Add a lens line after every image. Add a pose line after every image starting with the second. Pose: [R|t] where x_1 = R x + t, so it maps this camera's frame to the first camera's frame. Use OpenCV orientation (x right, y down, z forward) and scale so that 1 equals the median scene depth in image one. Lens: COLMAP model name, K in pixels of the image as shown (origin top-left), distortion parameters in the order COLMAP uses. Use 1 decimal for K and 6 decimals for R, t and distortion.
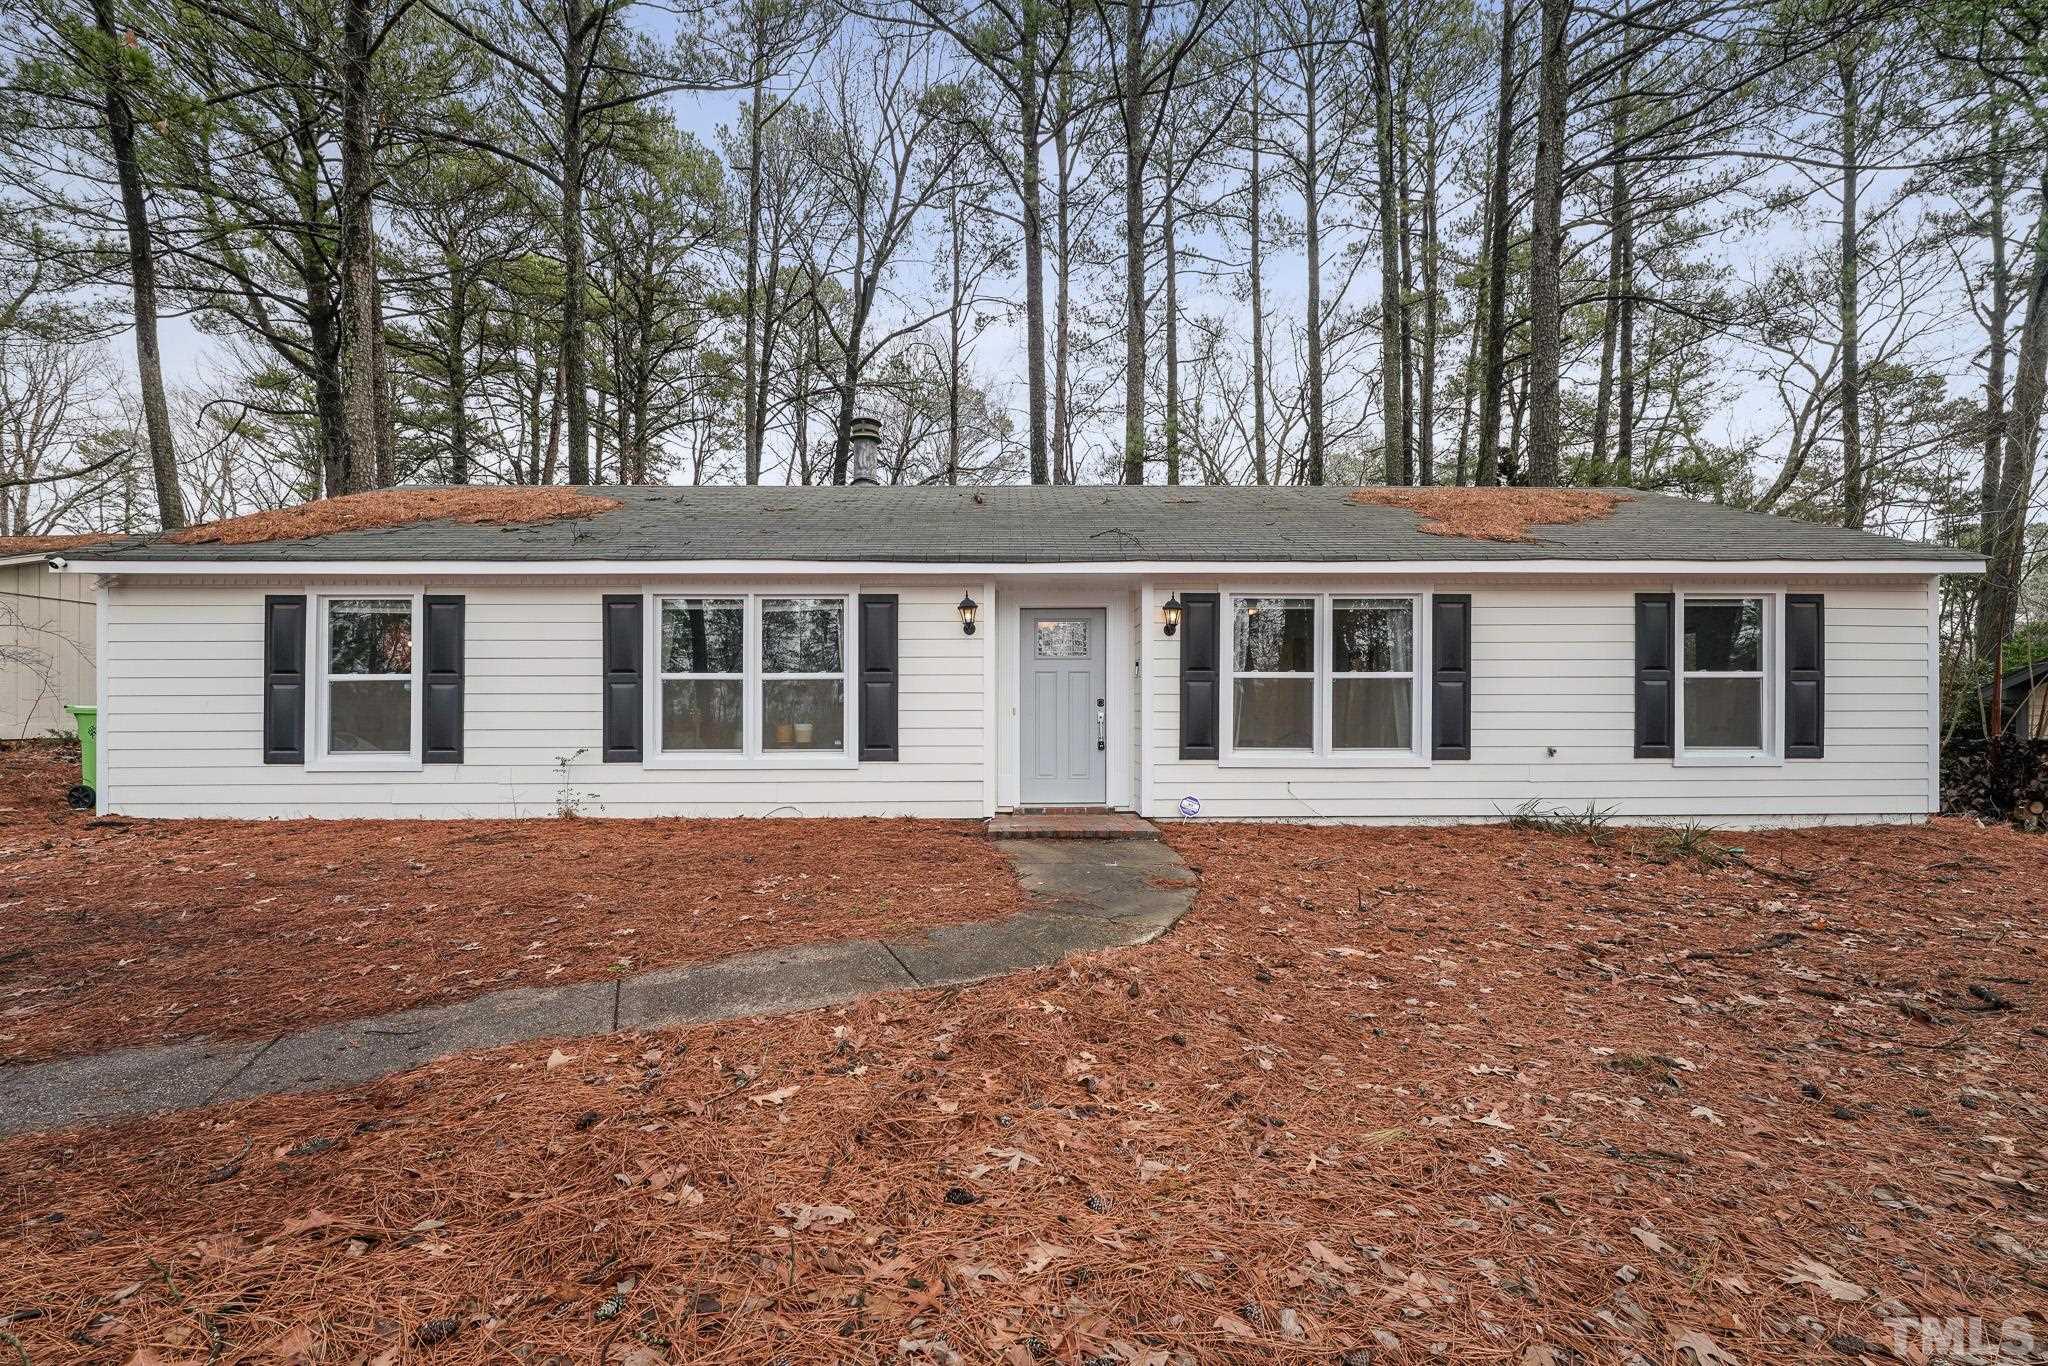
lens RADIAL K [[826.1, 0, 1025.7], [0, 826.1, 696.0], [0, 0, 1]] dist [0.000047, -0.000045]
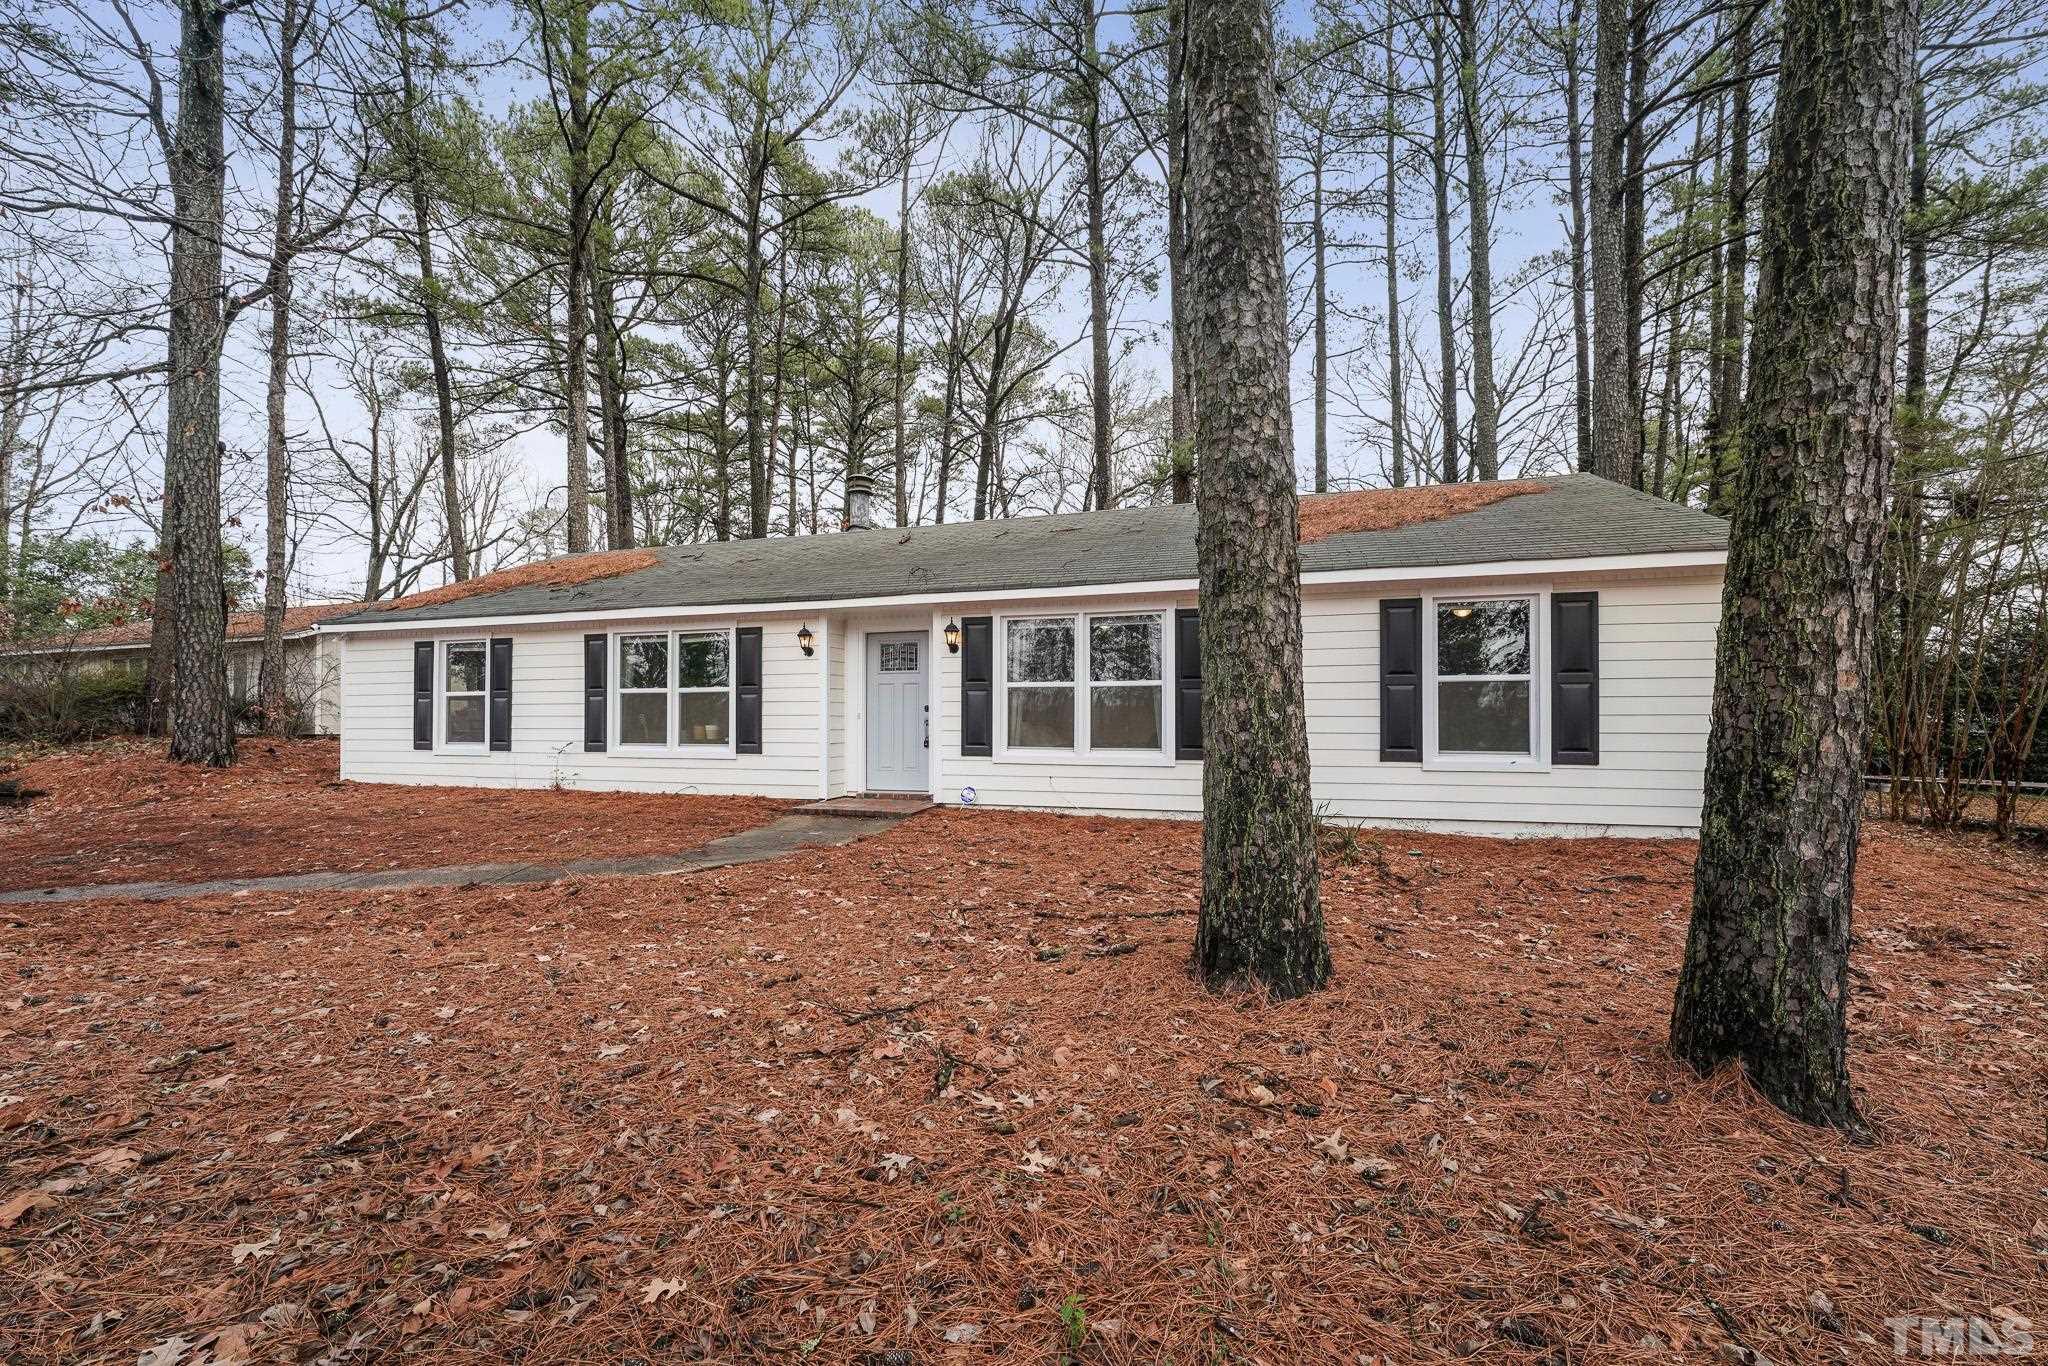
lens RADIAL K [[826.1, 0, 1020.3], [0, 826.1, 679.4], [0, 0, 1]] dist [0.000047, -0.000045]
pose [[0.947936, -0.014361, -0.318136, 0.649134], [0.005466, 0.999569, -0.028833, 0.000892], [0.318413, 0.025593, 0.947607, -0.113820]]
